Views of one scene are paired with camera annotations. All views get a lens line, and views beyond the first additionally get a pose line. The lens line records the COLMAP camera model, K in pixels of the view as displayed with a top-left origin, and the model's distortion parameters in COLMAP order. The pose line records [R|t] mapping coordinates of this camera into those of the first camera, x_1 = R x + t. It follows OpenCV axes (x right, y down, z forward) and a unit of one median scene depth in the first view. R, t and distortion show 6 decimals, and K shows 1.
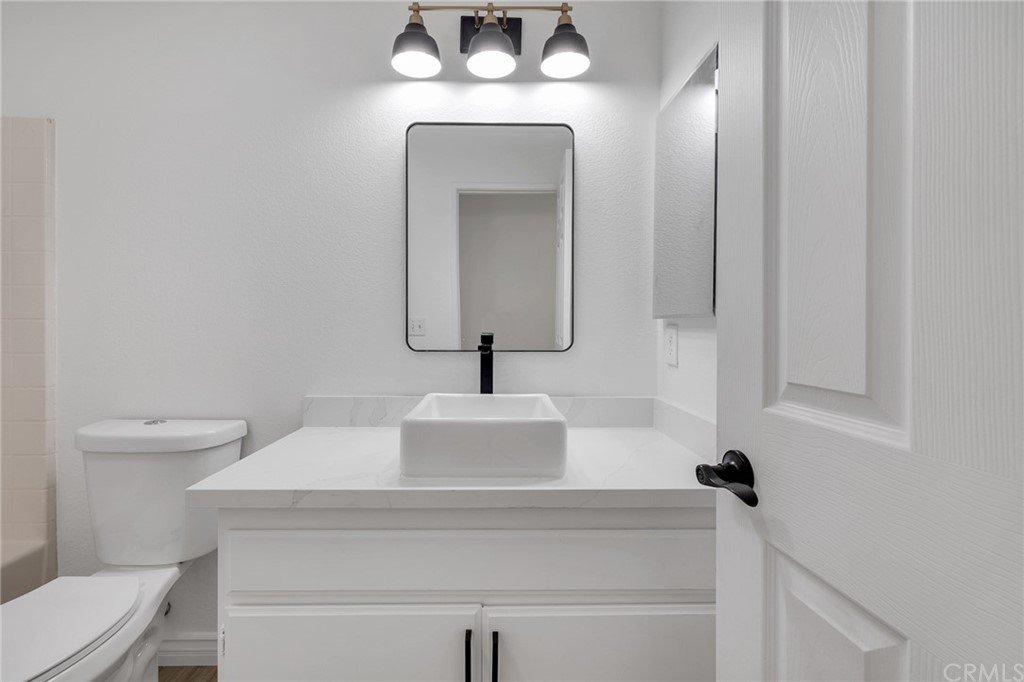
lens RADIAL K [[393.3, 0, 507.8], [0, 393.3, 333.8], [0, 0, 1]] dist [-0.000402, -0.000107]
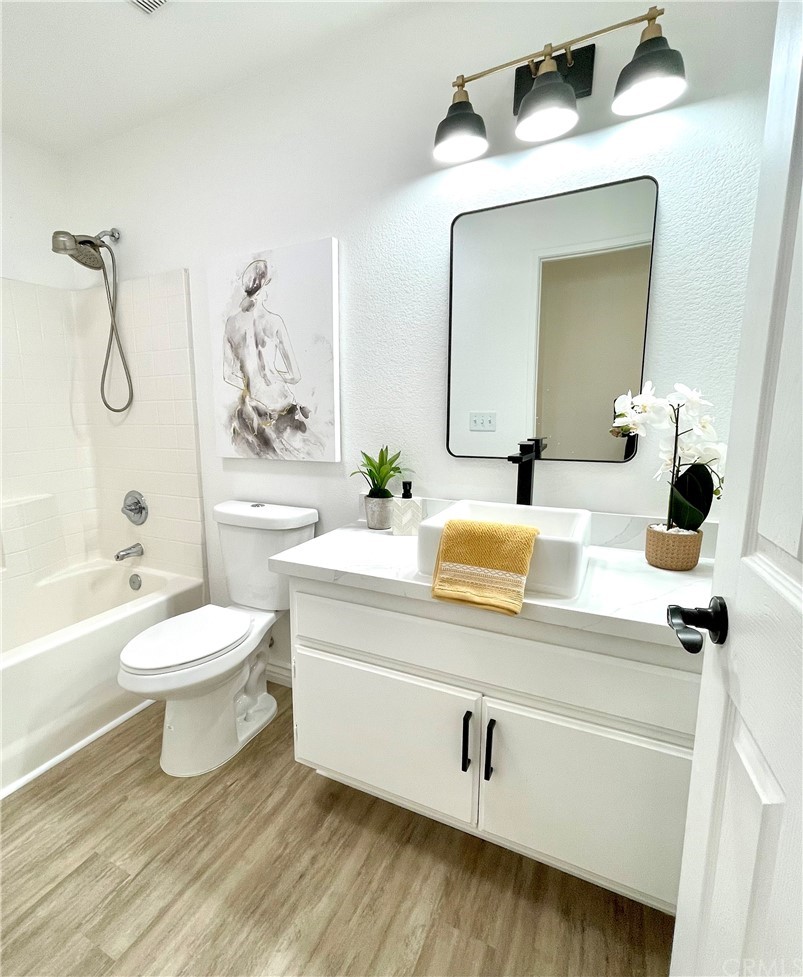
lens RADIAL K [[426.9, 0, 401.5], [0, 426.9, 489.1], [0, 0, 1]] dist [0.002601, -0.000228]
pose [[0.908997, 0.068601, -0.411119, 0.114240], [-0.010151, 0.989713, 0.142704, -0.034516], [0.416680, -0.125544, 0.900342, -0.068902]]
